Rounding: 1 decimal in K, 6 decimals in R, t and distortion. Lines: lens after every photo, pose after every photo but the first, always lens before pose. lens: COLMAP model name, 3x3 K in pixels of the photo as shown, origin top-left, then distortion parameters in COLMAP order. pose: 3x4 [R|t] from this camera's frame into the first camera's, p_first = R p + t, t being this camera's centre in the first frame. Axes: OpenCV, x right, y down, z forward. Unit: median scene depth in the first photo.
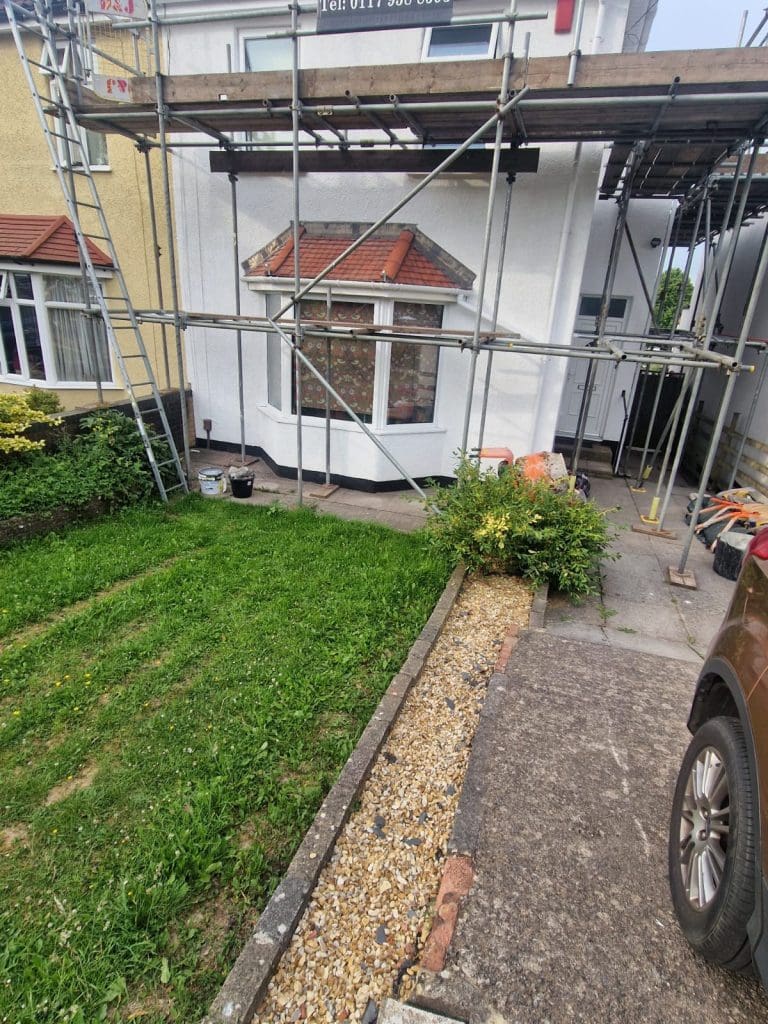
lens RADIAL K [[549.2, 0, 384.3], [0, 549.2, 511.1], [0, 0, 1]] dist [0.006023, 0.000124]
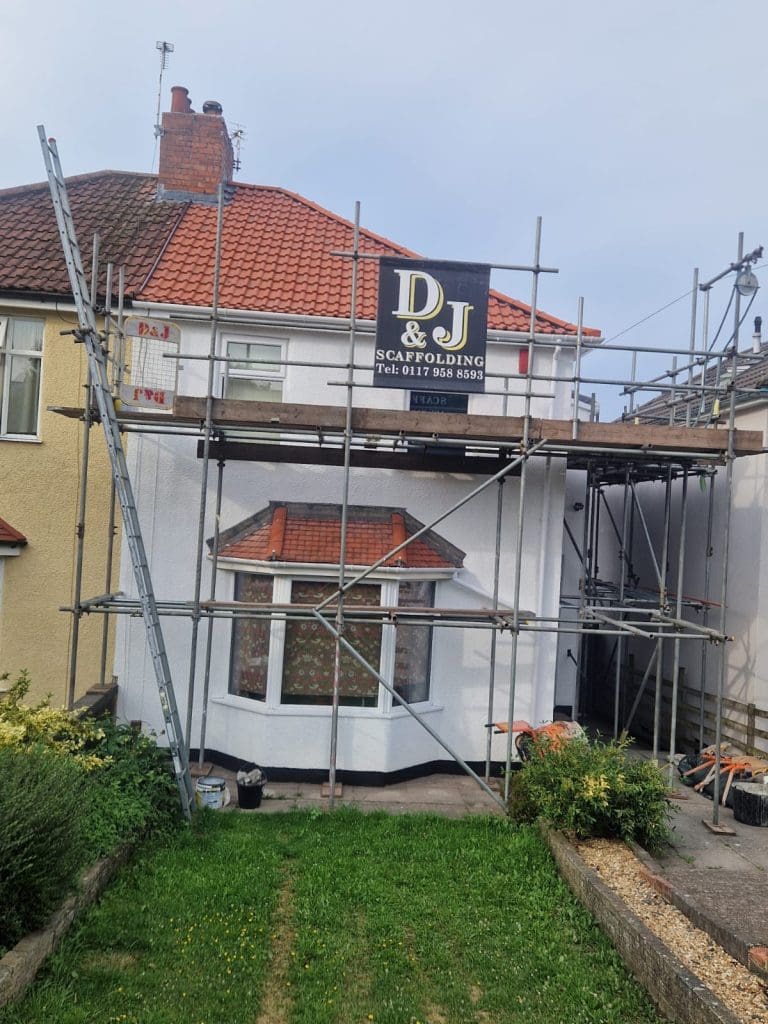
lens RADIAL K [[934.4, 0, 384.8], [0, 934.4, 512.1], [0, 0, 1]] dist [0.048951, -0.004218]
pose [[0.934599, -0.006678, 0.355639, -0.600154], [0.129535, 0.937558, -0.322807, 0.043495], [-0.331277, 0.347764, 0.877107, -0.516941]]
